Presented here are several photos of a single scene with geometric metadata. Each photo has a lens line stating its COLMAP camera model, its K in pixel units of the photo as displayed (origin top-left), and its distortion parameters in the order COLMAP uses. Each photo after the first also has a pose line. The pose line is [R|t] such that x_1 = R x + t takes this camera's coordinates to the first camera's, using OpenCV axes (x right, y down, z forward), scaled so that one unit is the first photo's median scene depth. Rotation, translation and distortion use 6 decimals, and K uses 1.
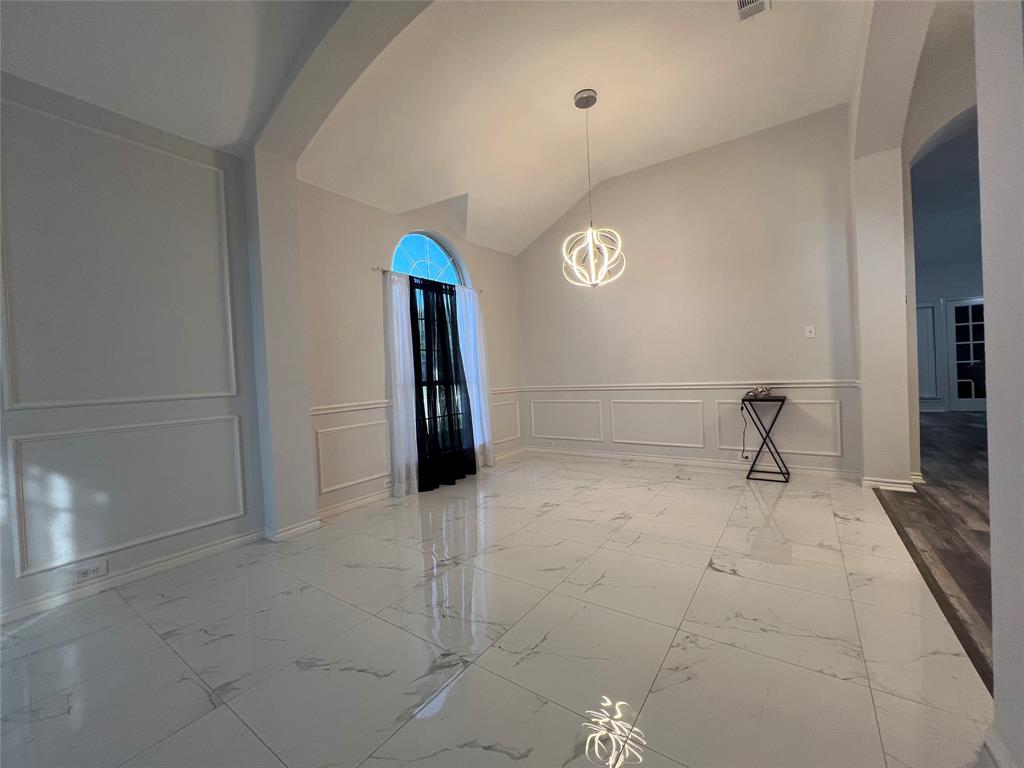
lens RADIAL K [[410.2, 0, 514.0], [0, 410.2, 380.5], [0, 0, 1]] dist [-0.007932, 0.002223]
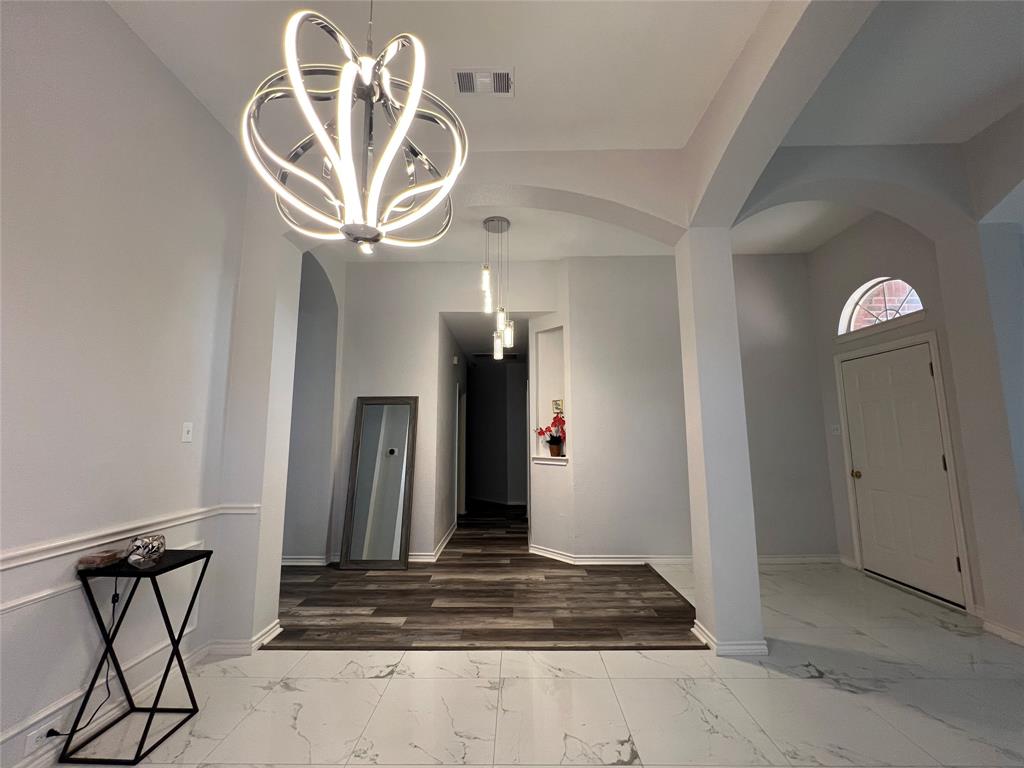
lens RADIAL K [[410.2, 0, 508.1], [0, 410.2, 392.5], [0, 0, 1]] dist [-0.007932, 0.002223]
pose [[-0.562073, 0.140751, 0.815023, -0.059154], [0.040877, 0.988937, -0.142595, -0.071124], [-0.826077, -0.046833, -0.561608, 0.952255]]
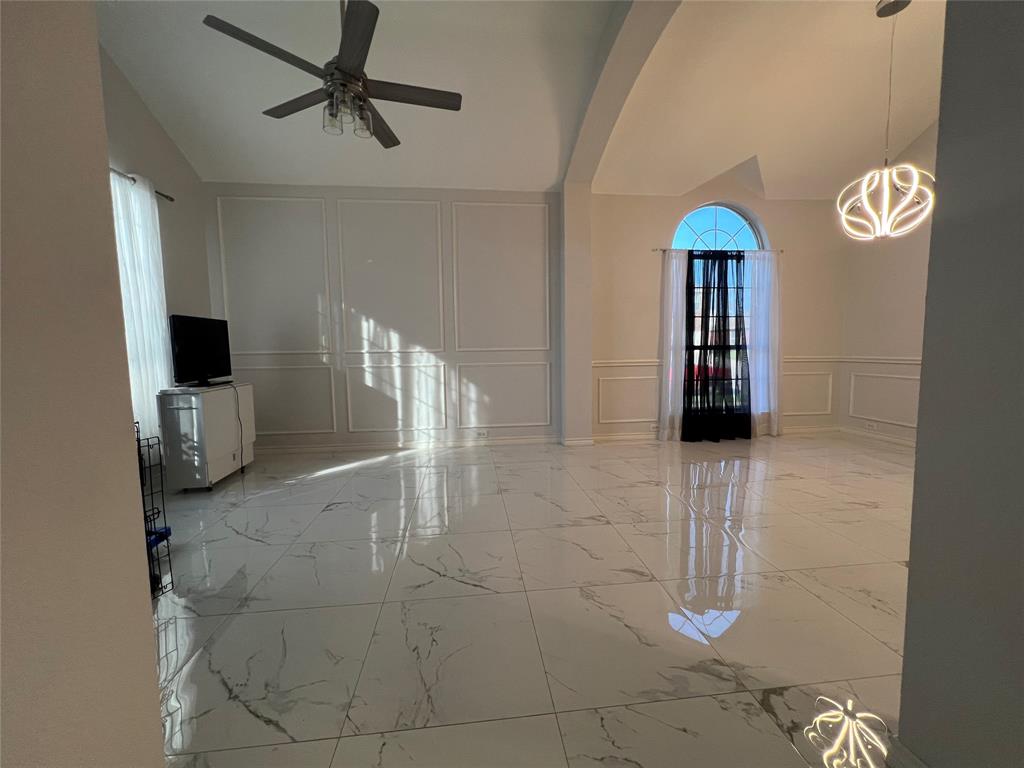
lens RADIAL K [[410.2, 0, 510.6], [0, 410.2, 379.4], [0, 0, 1]] dist [-0.007932, 0.002223]
pose [[0.661959, 0.095556, -0.743424, 0.307213], [-0.028849, 0.994354, 0.102121, -0.005355], [0.748985, -0.046153, 0.660978, -0.124290]]
